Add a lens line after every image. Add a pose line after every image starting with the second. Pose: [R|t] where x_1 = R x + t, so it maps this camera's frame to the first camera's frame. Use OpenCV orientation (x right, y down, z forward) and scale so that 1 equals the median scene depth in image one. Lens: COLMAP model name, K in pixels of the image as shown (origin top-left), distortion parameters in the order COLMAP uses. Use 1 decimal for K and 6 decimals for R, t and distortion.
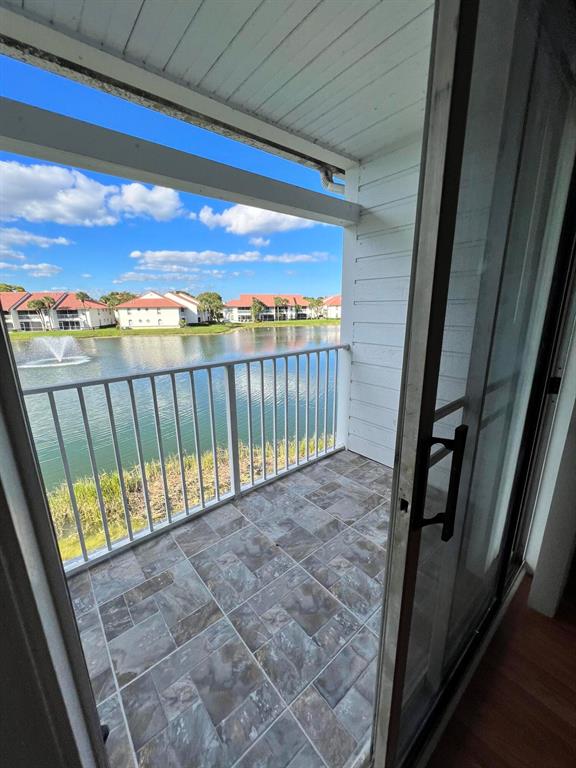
lens RADIAL K [[308.1, 0, 286.9], [0, 308.1, 383.3], [0, 0, 1]] dist [-0.001670, 0.000419]
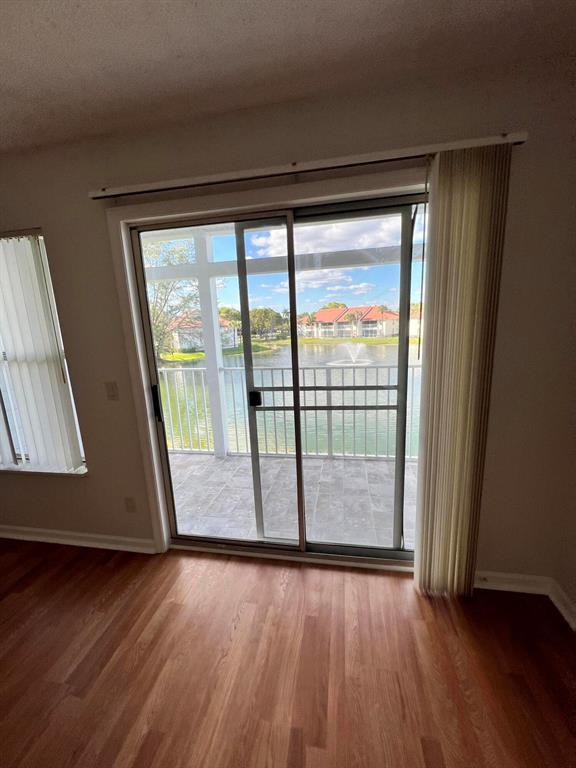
lens RADIAL K [[308.1, 0, 286.9], [0, 308.1, 383.3], [0, 0, 1]] dist [-0.001670, 0.000419]
pose [[0.639179, 0.132994, -0.757472, 0.652199], [-0.153208, 0.987212, 0.044049, -0.019074], [0.753643, 0.087896, 0.651380, -0.137946]]
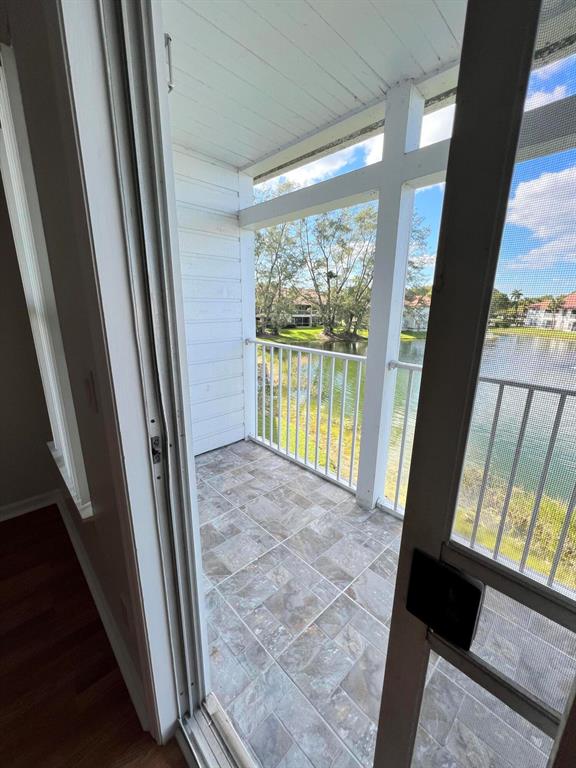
lens RADIAL K [[305.9, 0, 287.6], [0, 305.9, 385.6], [0, 0, 1]] dist [-0.001570, -0.000009]
pose [[0.070094, 0.268175, -0.960817, 0.191161], [-0.256878, 0.935555, 0.242384, -0.040742], [0.963899, 0.229823, 0.134465, 0.155933]]
